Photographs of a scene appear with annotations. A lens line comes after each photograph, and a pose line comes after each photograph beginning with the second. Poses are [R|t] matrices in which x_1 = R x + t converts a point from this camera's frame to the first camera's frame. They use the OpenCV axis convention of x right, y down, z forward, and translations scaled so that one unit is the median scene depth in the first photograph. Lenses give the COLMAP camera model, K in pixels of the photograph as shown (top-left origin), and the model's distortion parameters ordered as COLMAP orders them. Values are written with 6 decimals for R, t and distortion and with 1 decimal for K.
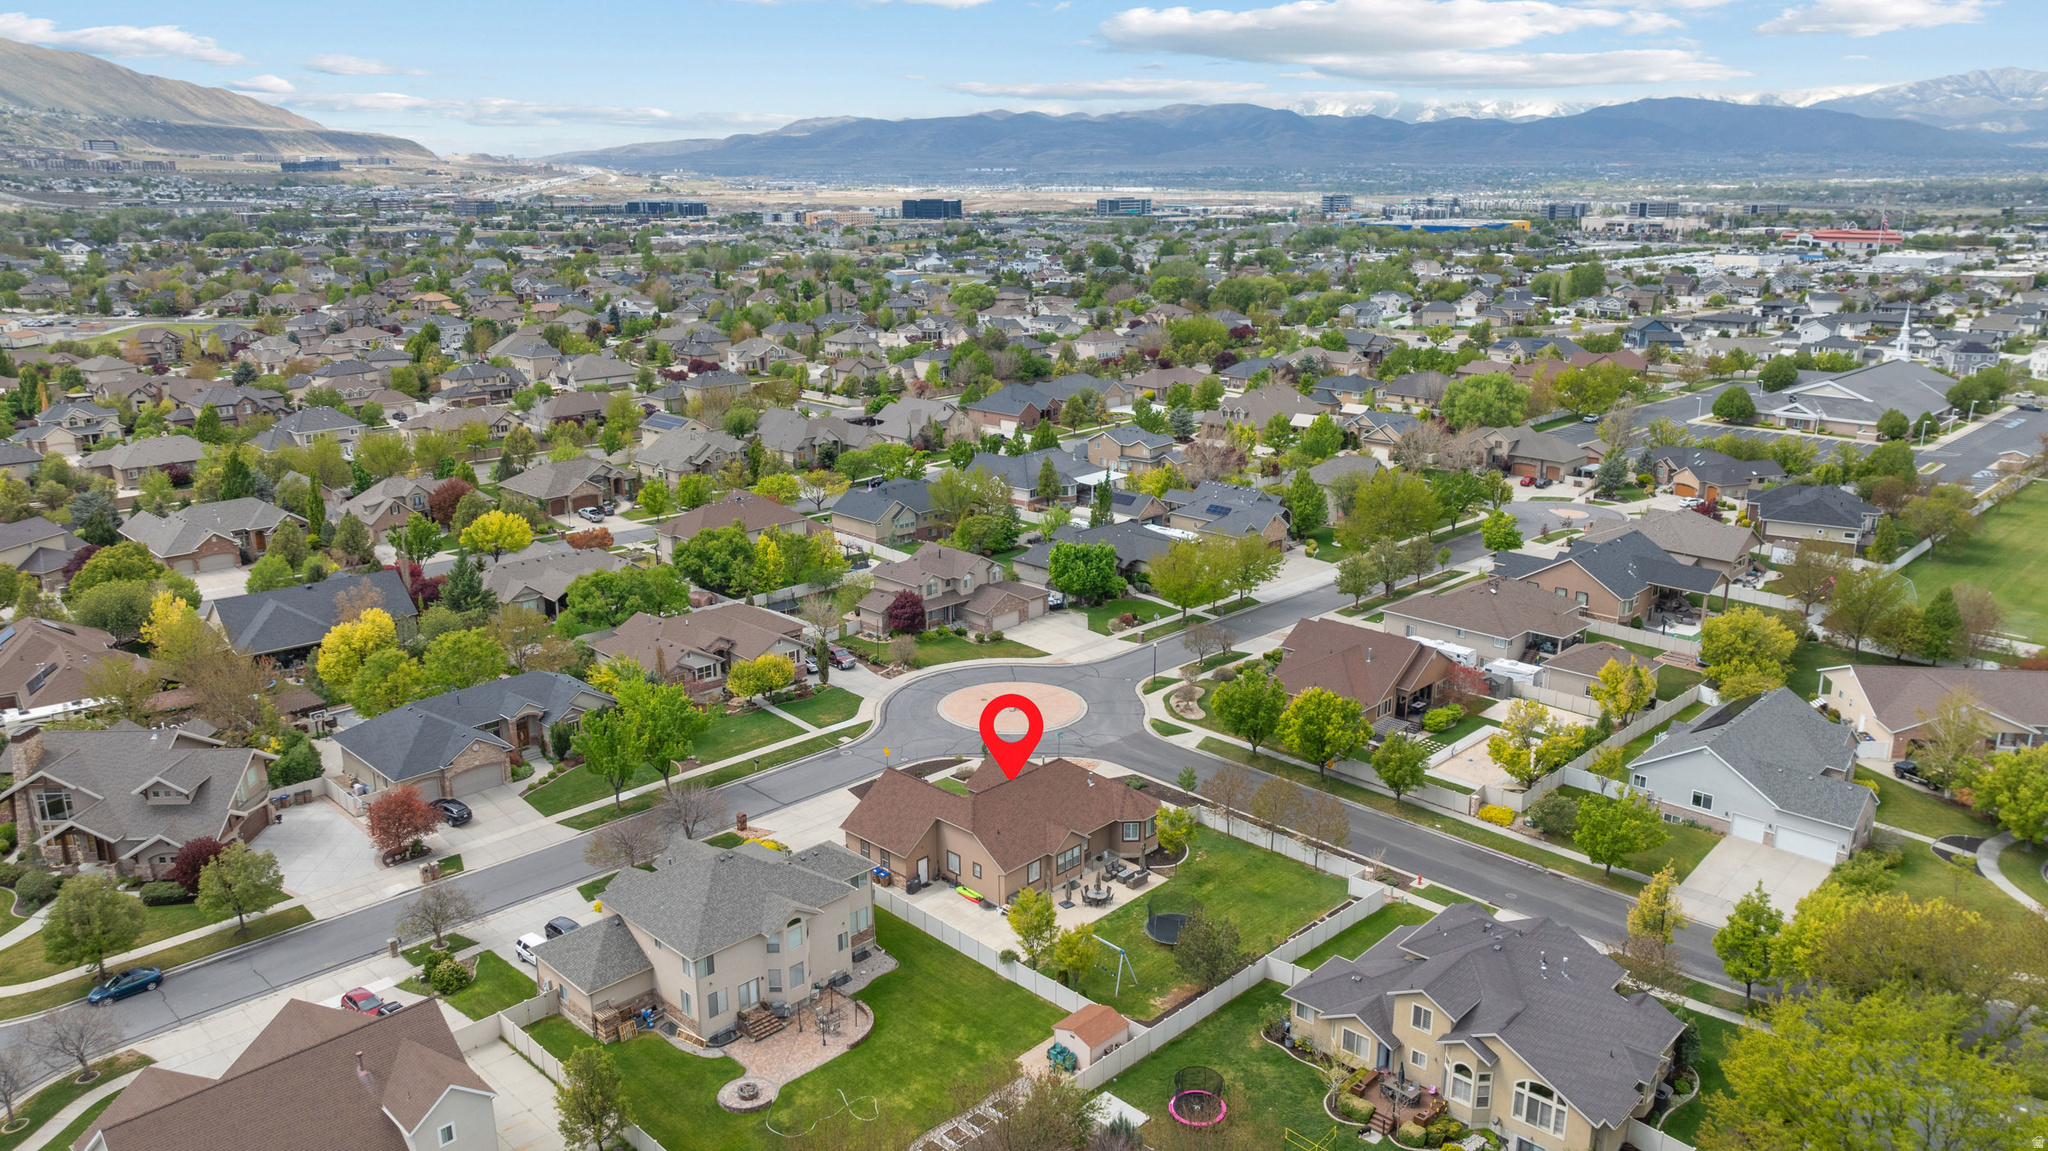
lens RADIAL K [[1442.0, 0, 1026.8], [0, 1442.0, 576.6], [0, 0, 1]] dist [-0.041793, 0.047355]
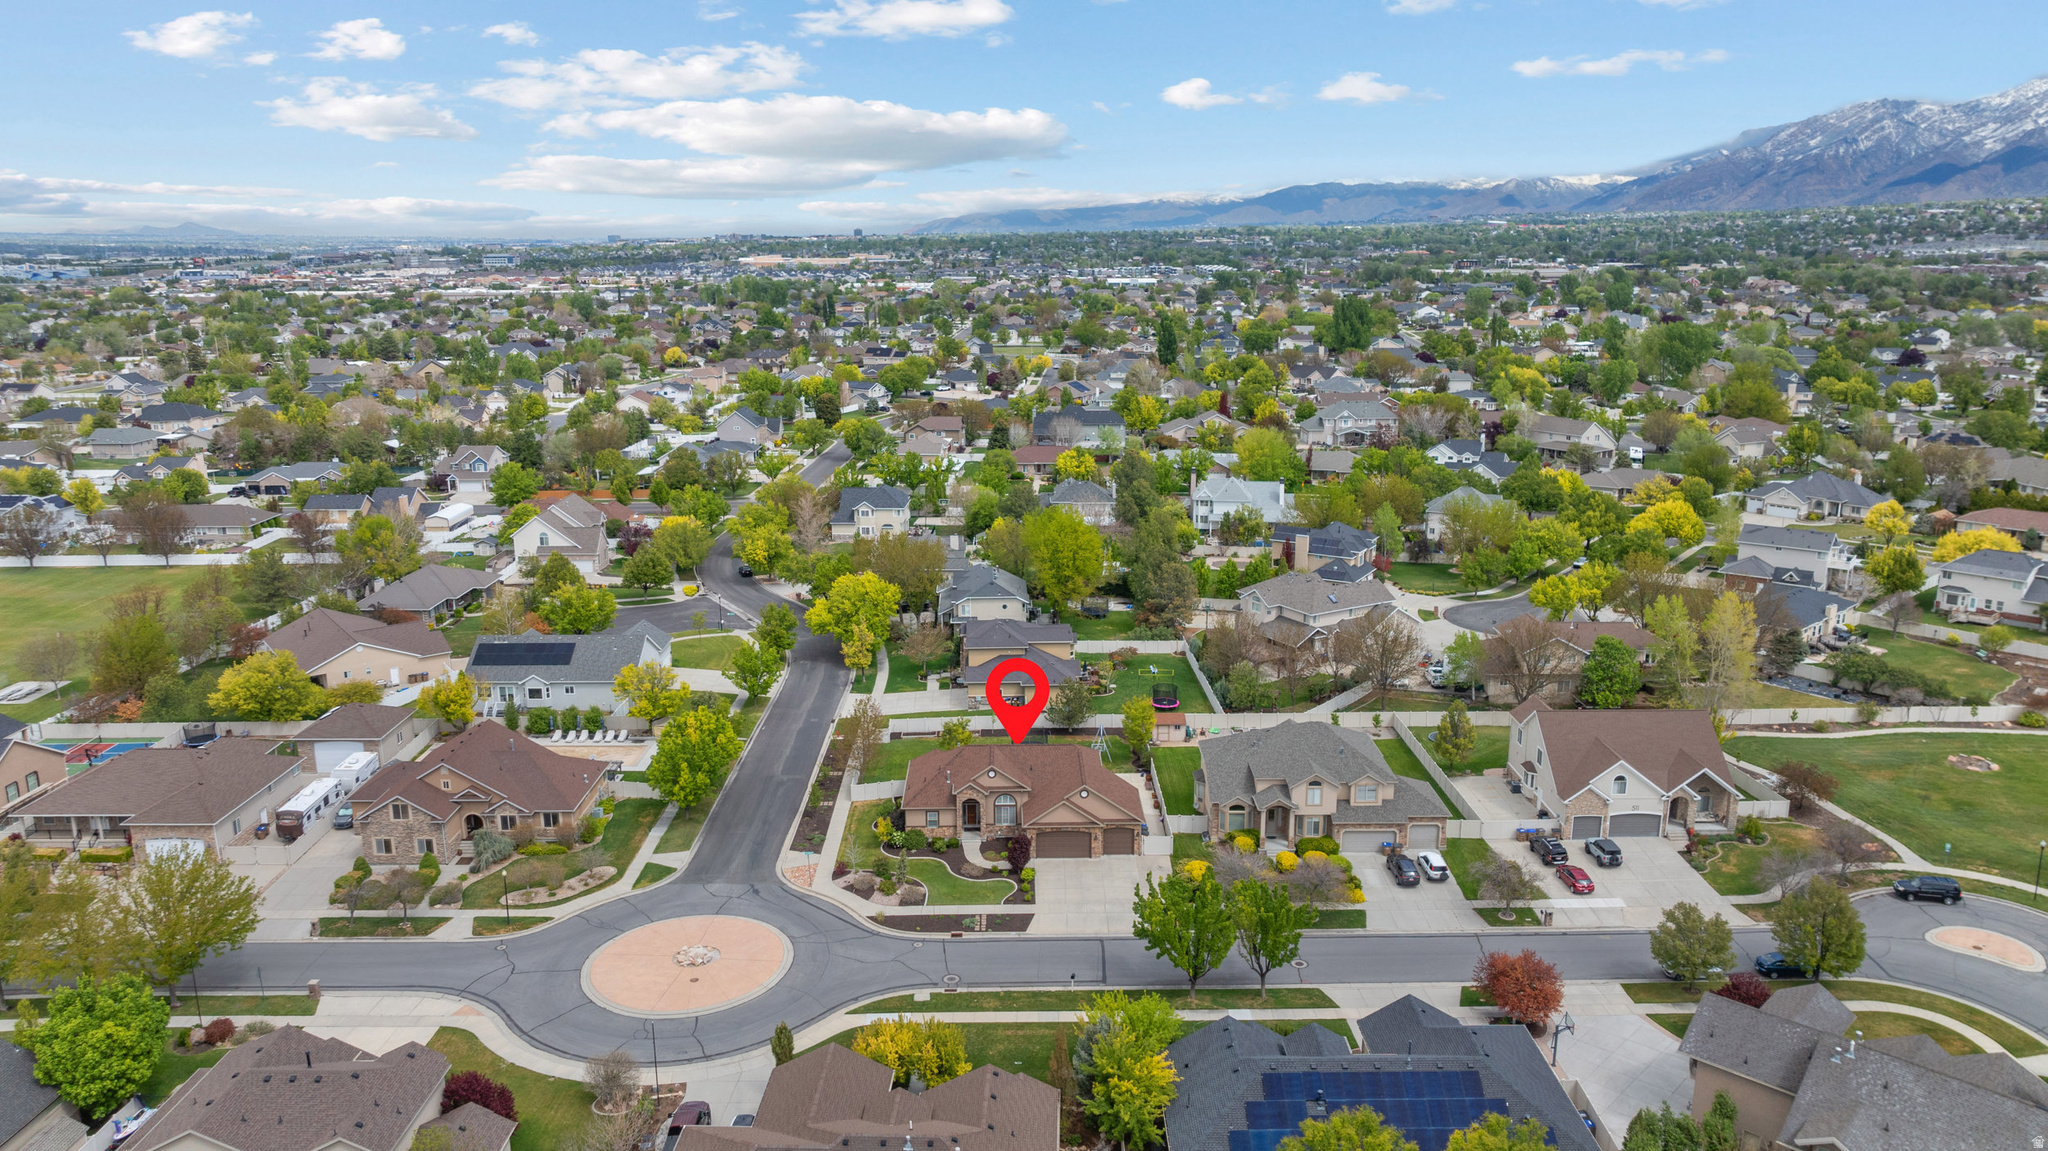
lens RADIAL K [[1442.0, 0, 1026.8], [0, 1442.0, 576.6], [0, 0, 1]] dist [-0.041793, 0.047355]
pose [[-0.701307, -0.158659, 0.694979, -0.652181], [0.200173, 0.891862, 0.405602, -0.370476], [-0.684178, 0.423567, -0.593710, 1.337102]]
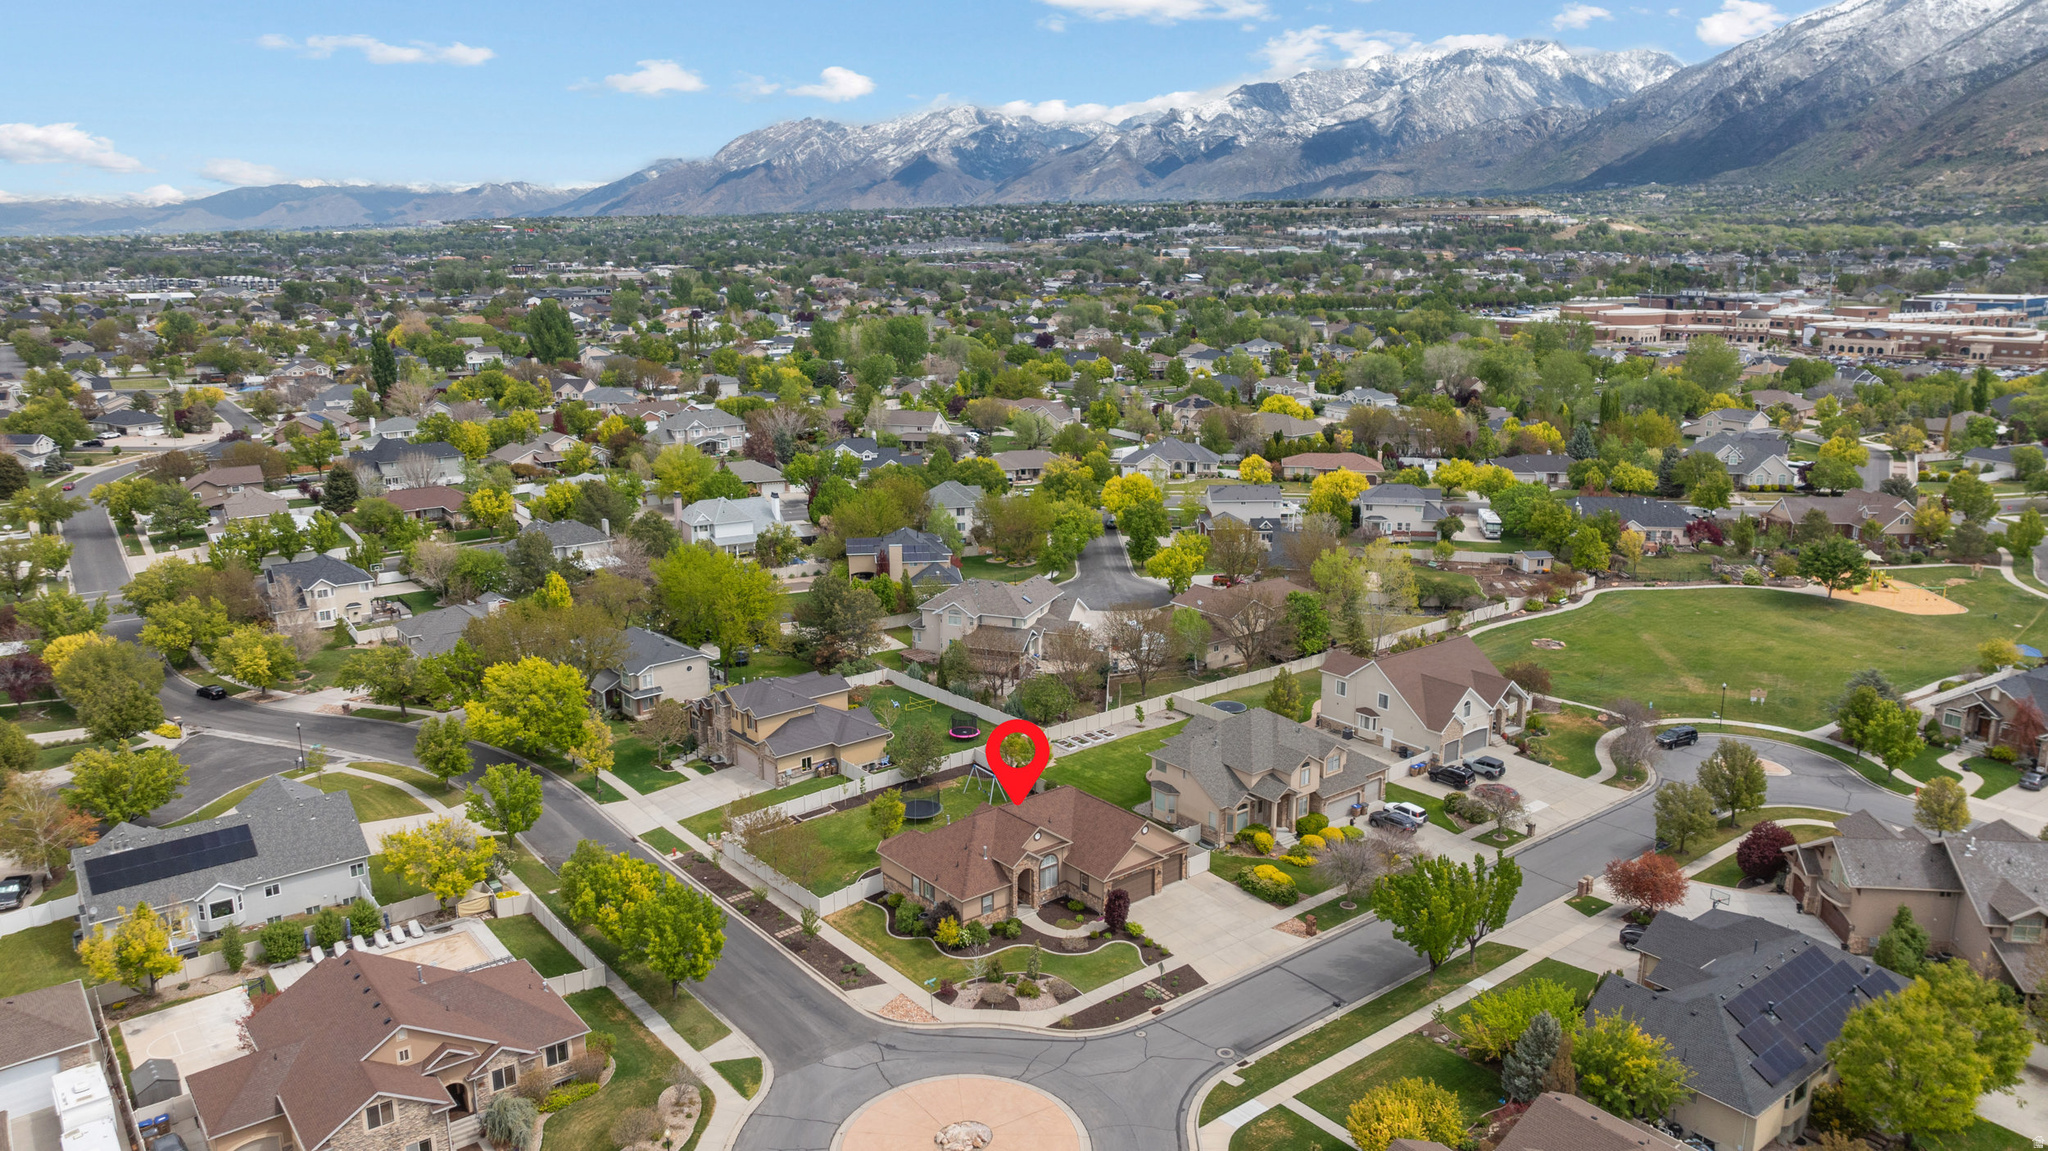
lens RADIAL K [[1442.0, 0, 1026.8], [0, 1442.0, 576.6], [0, 0, 1]] dist [-0.041793, 0.047355]
pose [[-0.992071, -0.021502, 0.123823, -0.111872], [0.041547, 0.873748, 0.484602, -0.419645], [-0.118610, 0.485904, -0.865927, 1.502513]]
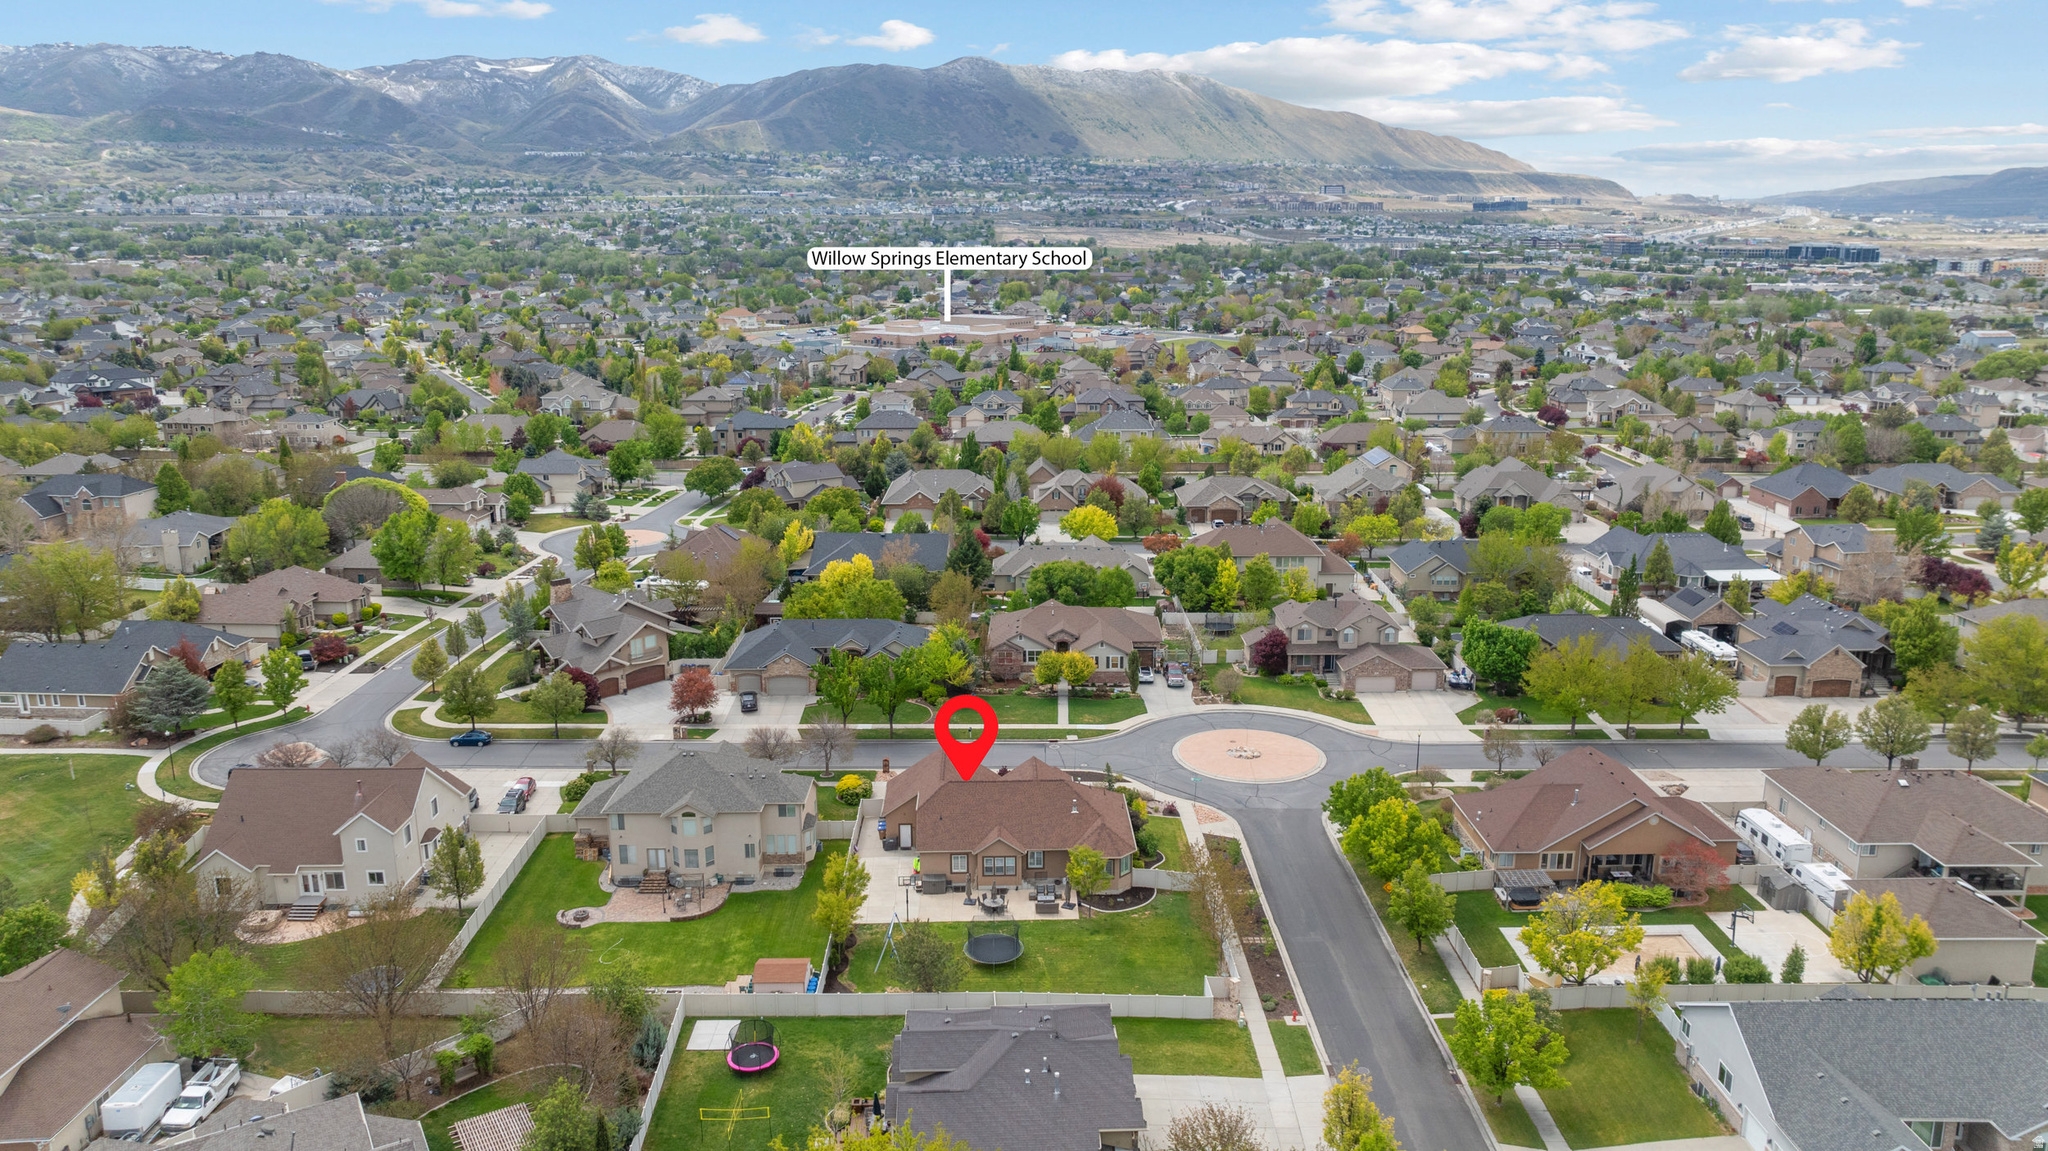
lens RADIAL K [[1442.0, 0, 1026.8], [0, 1442.0, 576.6], [0, 0, 1]] dist [-0.041793, 0.047355]
pose [[0.710784, 0.170361, -0.682468, 0.581528], [-0.188174, 0.980919, 0.048880, -0.053375], [0.677773, 0.093679, 0.729279, 0.179329]]
